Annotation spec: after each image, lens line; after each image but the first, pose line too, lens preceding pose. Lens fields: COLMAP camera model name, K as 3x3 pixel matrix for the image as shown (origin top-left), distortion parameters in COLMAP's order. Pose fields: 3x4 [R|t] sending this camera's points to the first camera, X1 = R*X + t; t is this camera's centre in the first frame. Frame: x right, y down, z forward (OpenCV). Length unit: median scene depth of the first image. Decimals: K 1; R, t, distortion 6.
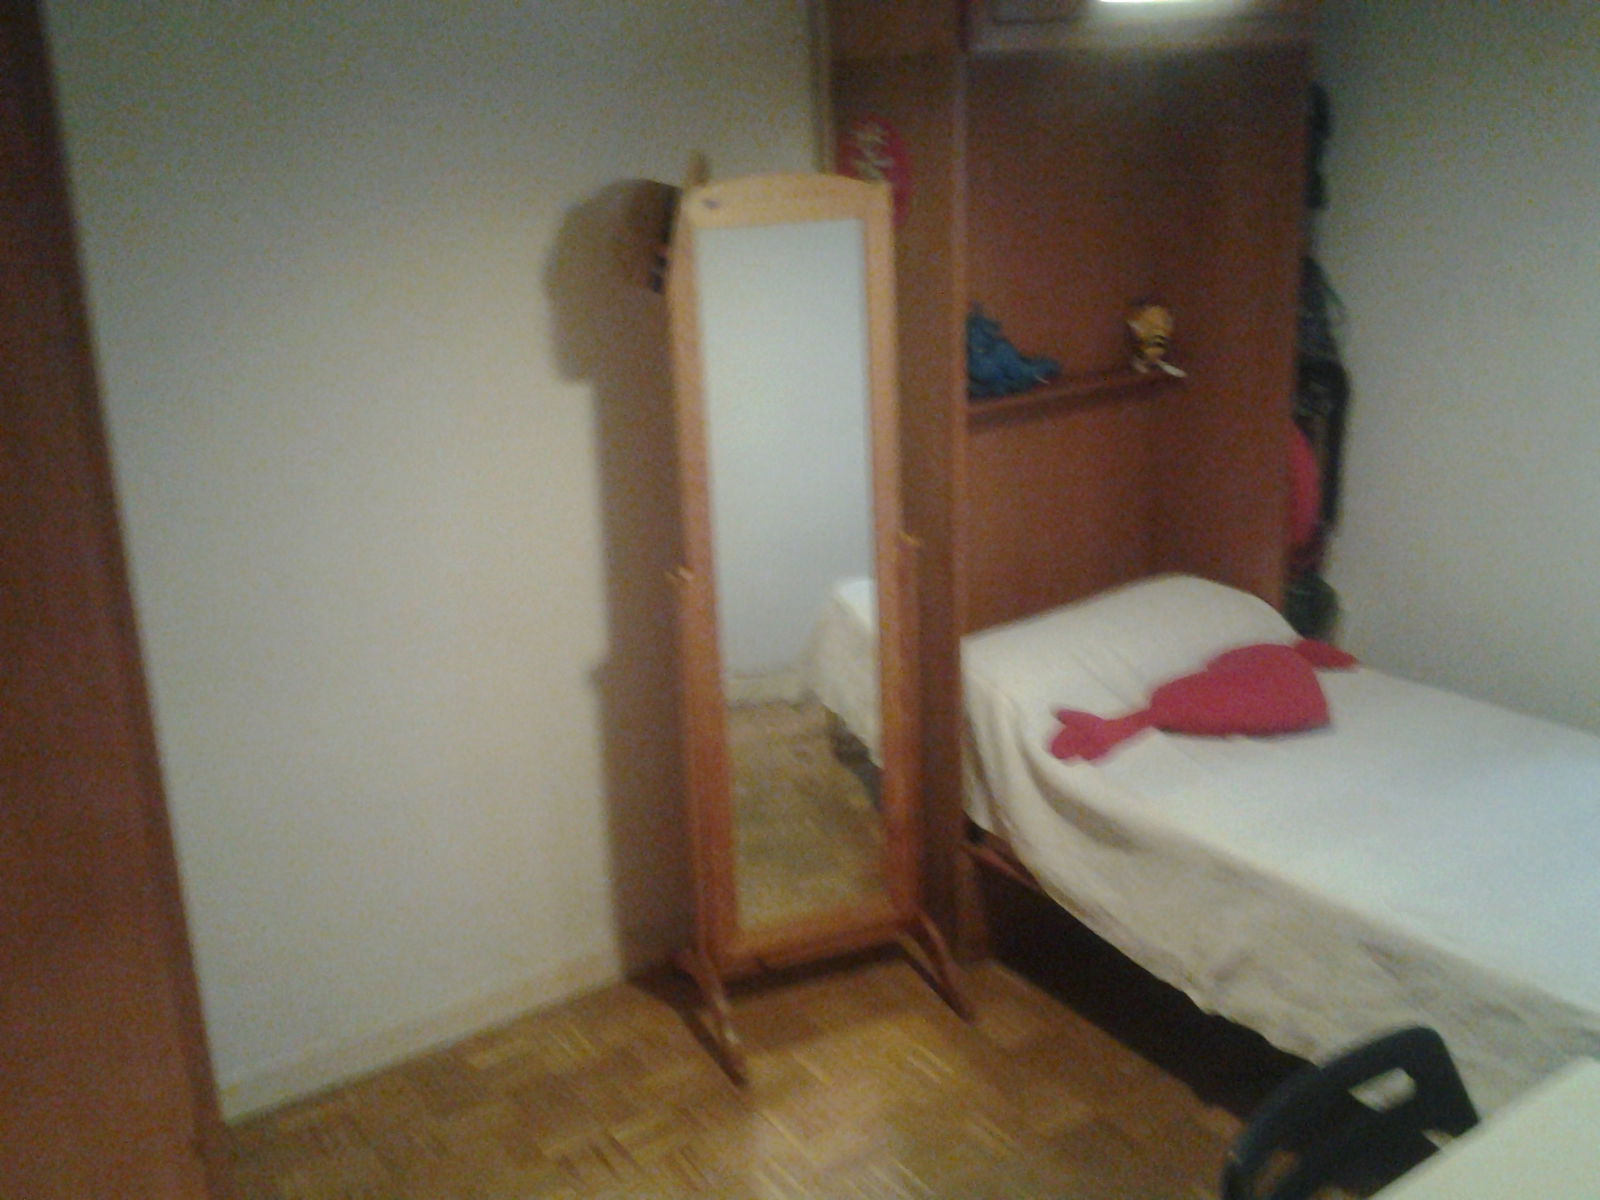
lens RADIAL K [[1721.8, 0, 800.8], [0, 1721.8, 659.0], [0, 0, 1]] dist [0.125302, -0.000440]
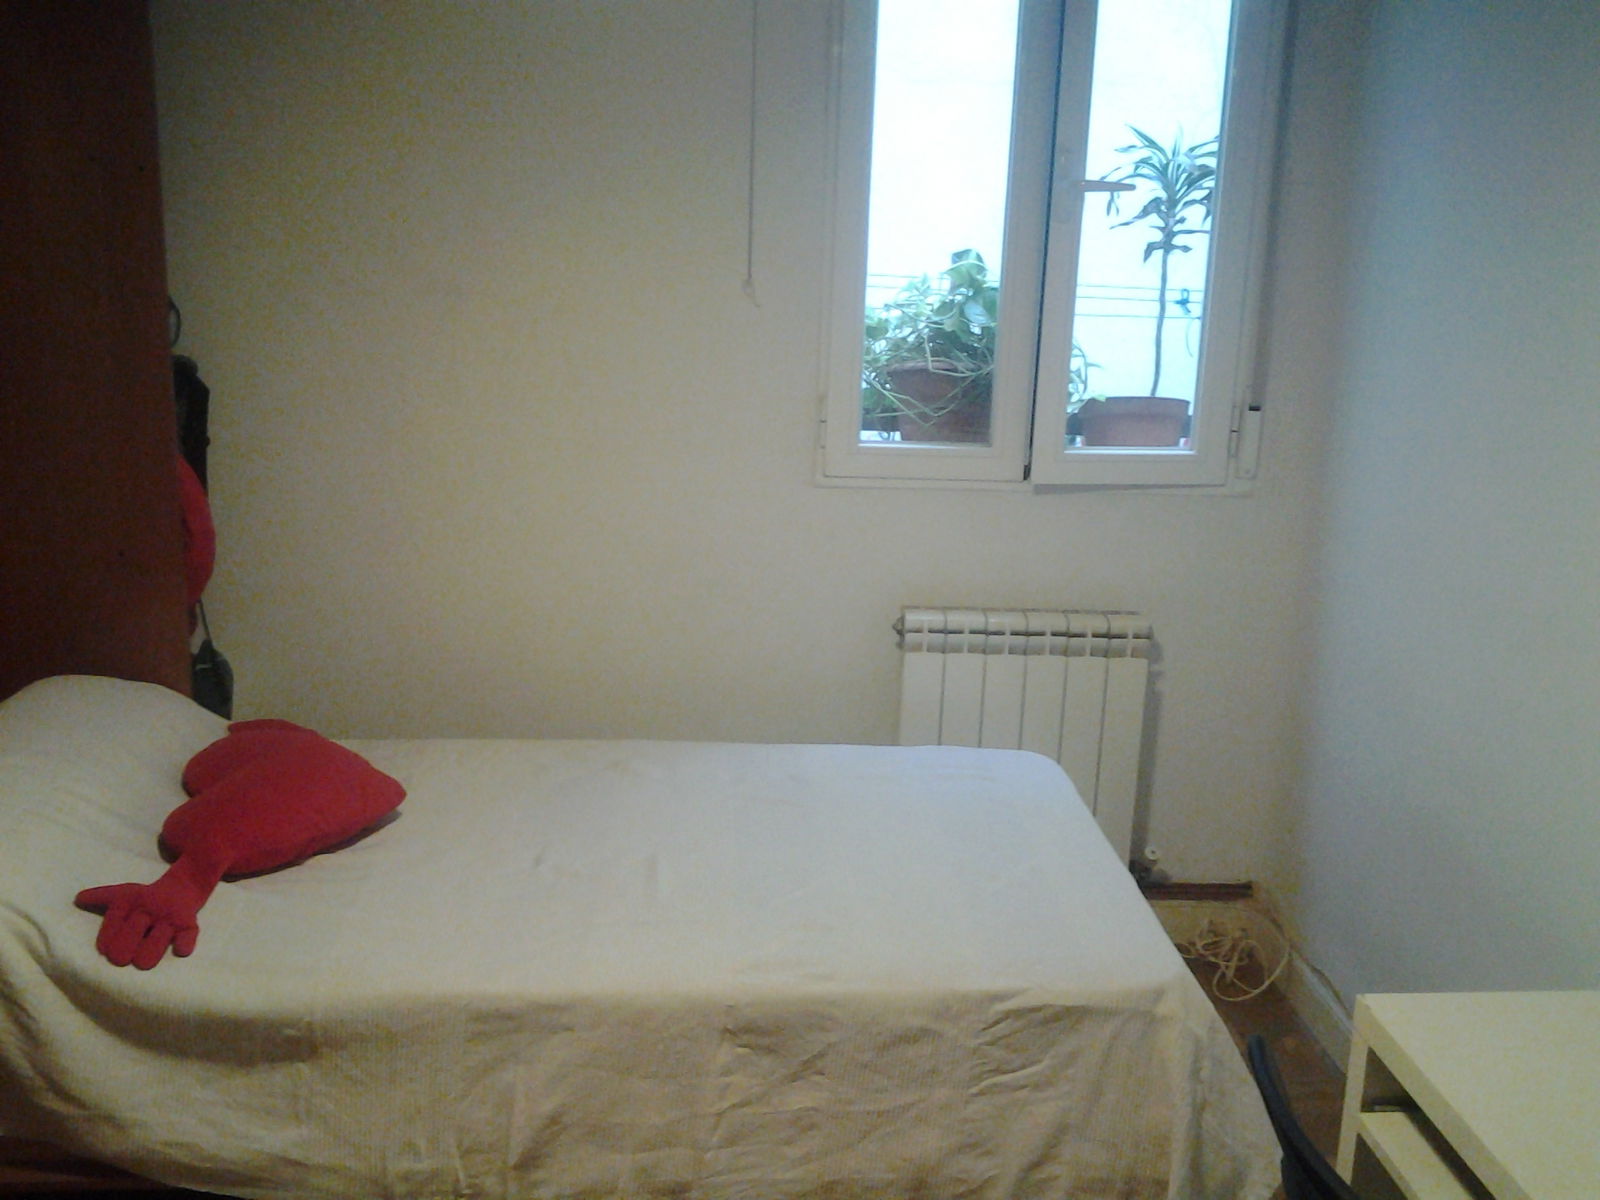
lens RADIAL K [[1604.1, 0, 793.7], [0, 1604.1, 592.1], [0, 0, 1]] dist [0.099389, -0.188941]
pose [[0.522828, -0.149384, 0.839247, -0.191060], [0.238451, 0.970851, 0.024261, -0.030314], [-0.818408, 0.187435, 0.543209, 0.434301]]
